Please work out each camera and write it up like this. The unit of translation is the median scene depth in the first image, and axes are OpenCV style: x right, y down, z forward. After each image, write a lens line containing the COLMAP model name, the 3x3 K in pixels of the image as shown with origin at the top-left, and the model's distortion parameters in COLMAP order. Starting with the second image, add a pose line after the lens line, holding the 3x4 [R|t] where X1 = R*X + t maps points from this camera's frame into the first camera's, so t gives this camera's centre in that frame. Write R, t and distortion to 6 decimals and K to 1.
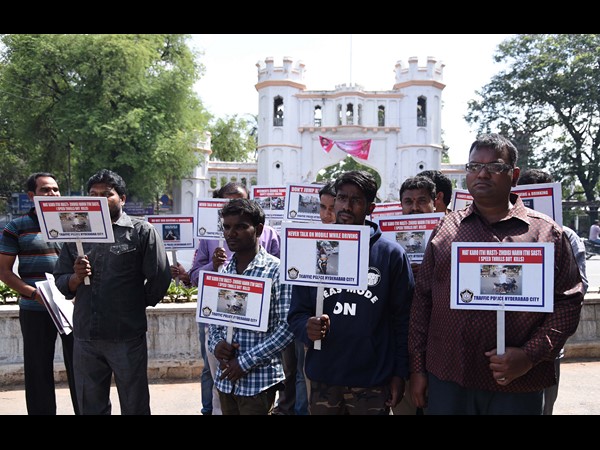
lens RADIAL K [[471.3, 0, 330.4], [0, 471.3, 247.8], [0, 0, 1]] dist [-0.007899, -0.000120]
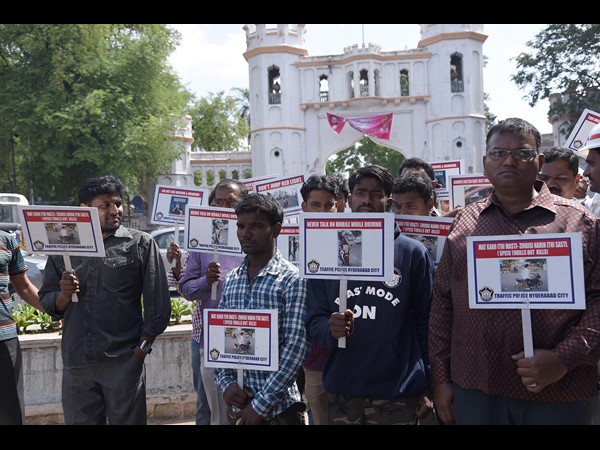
lens RADIAL K [[663.8, 0, 300.0], [0, 663.8, 225.0], [0, 0, 1]] dist [0.260828, 0.000237]
pose [[0.995688, -0.047695, -0.079561, 0.013117], [0.043769, 0.997770, -0.050383, 0.006278], [0.081787, 0.046683, 0.995556, -0.126874]]
